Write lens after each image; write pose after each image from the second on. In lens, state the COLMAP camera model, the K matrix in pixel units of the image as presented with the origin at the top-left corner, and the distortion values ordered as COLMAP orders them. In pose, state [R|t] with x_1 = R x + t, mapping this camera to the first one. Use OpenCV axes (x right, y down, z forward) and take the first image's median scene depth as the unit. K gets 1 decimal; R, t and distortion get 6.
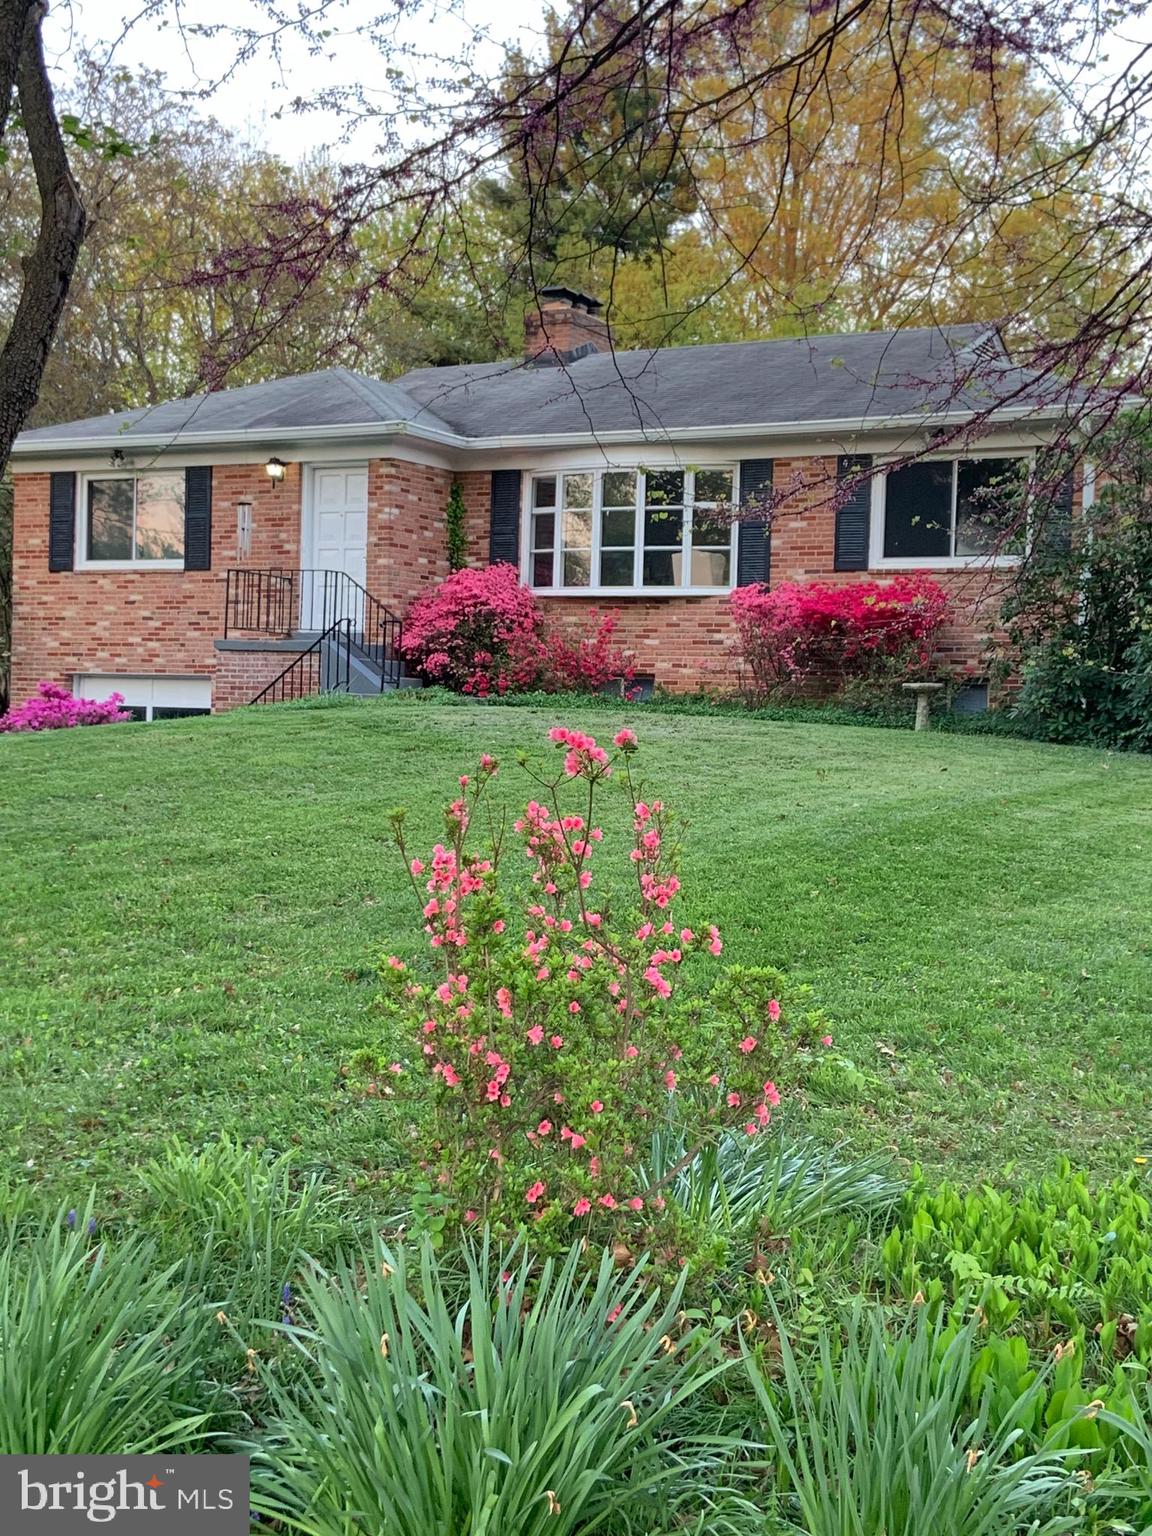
lens RADIAL K [[1928.2, 0, 581.2], [0, 1928.2, 728.9], [0, 0, 1]] dist [0.100122, 0.000000]
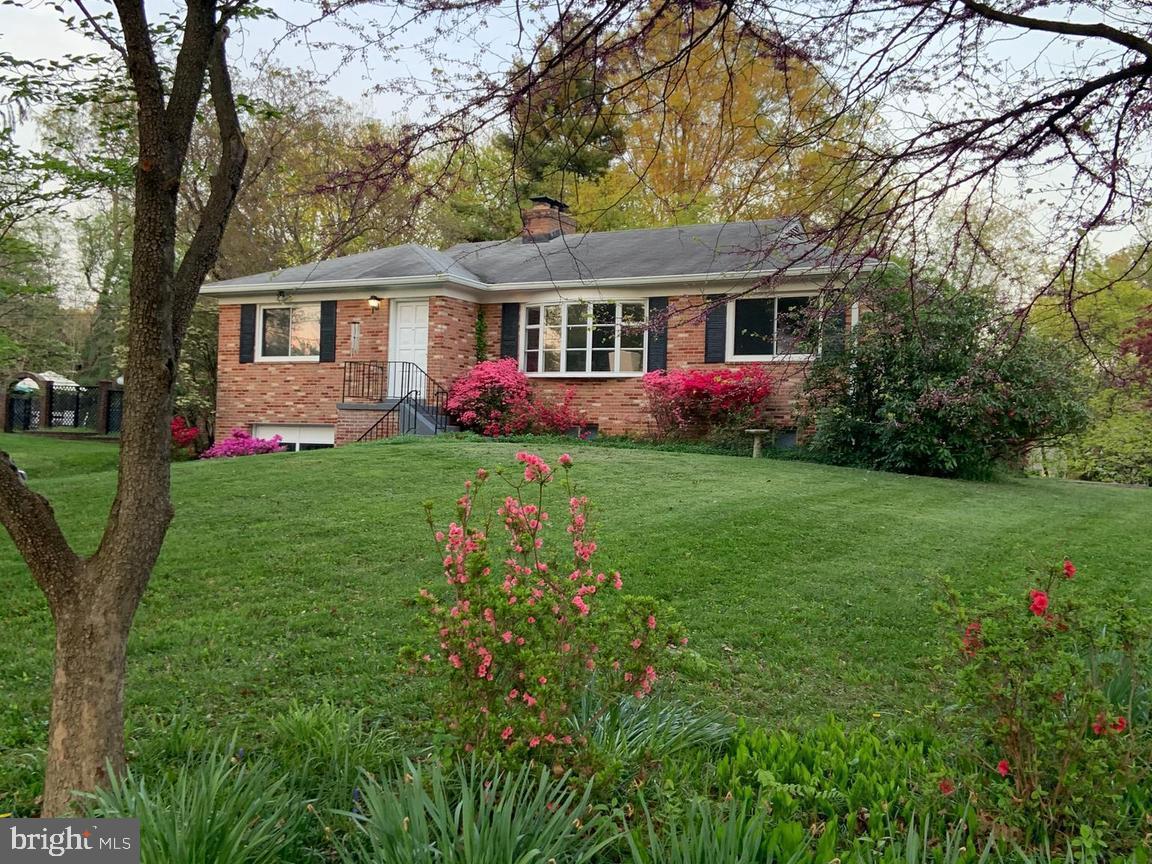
lens RADIAL K [[1150.4, 0, 558.3], [0, 1150.4, 406.9], [0, 0, 1]] dist [0.096782, 0.000000]
pose [[0.999997, 0.001629, -0.001591, 0.004753], [-0.001697, 0.999036, -0.043865, 0.000825], [0.001518, 0.043867, 0.999036, -0.000875]]
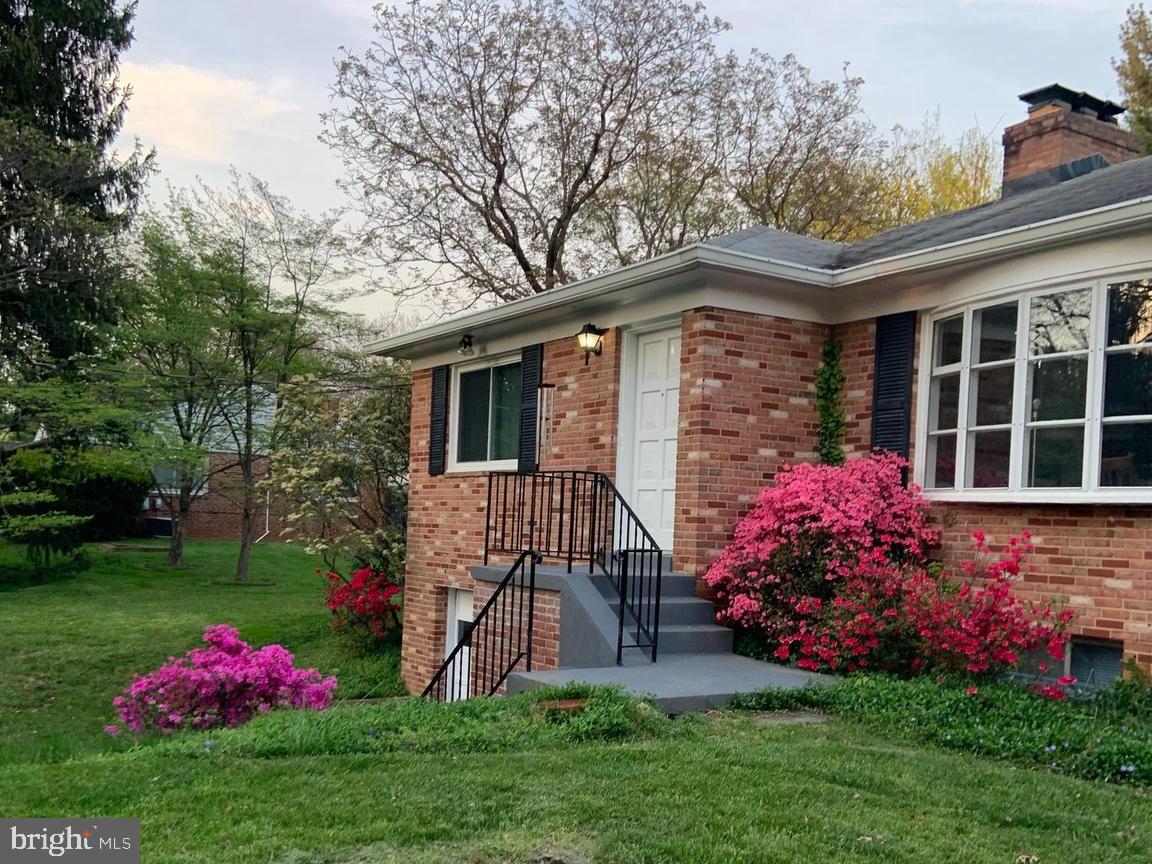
lens RADIAL K [[1150.4, 0, 598.7], [0, 1150.4, 527.1], [0, 0, 1]] dist [0.096782, 0.000000]
pose [[0.878497, 0.005523, -0.477717, 0.067635], [-0.016115, 0.999707, -0.018077, -0.053686], [0.477477, 0.023579, 0.878328, 0.629451]]
